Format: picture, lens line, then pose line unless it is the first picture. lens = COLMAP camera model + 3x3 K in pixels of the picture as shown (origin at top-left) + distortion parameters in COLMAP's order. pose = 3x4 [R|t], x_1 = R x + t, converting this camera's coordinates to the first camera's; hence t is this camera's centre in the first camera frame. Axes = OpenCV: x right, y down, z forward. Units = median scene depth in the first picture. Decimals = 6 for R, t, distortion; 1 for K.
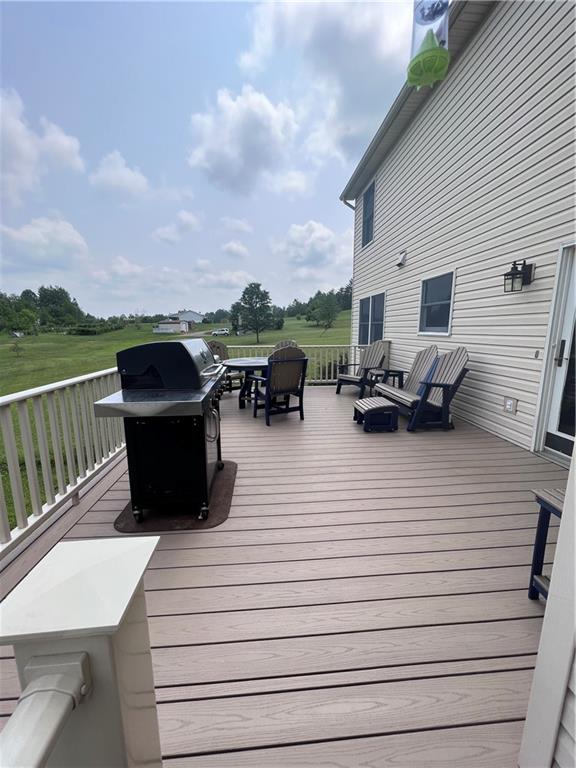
lens RADIAL K [[309.4, 0, 288.1], [0, 309.4, 383.8], [0, 0, 1]] dist [-0.006688, 0.000658]
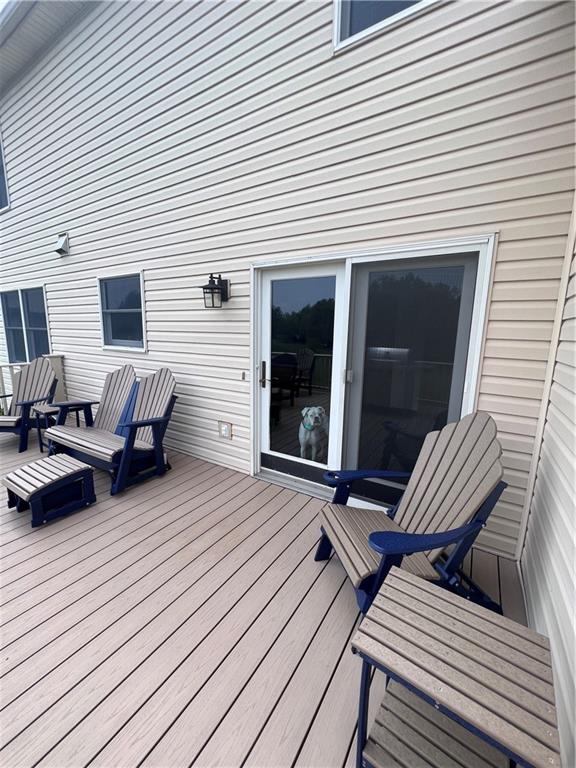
lens RADIAL K [[309.4, 0, 287.8], [0, 309.4, 383.6], [0, 0, 1]] dist [0.003042, -0.000352]
pose [[0.592951, -0.120169, 0.796221, 0.100214], [0.121381, 0.990842, 0.059149, -0.092178], [-0.796037, 0.061574, 0.602107, 0.258850]]
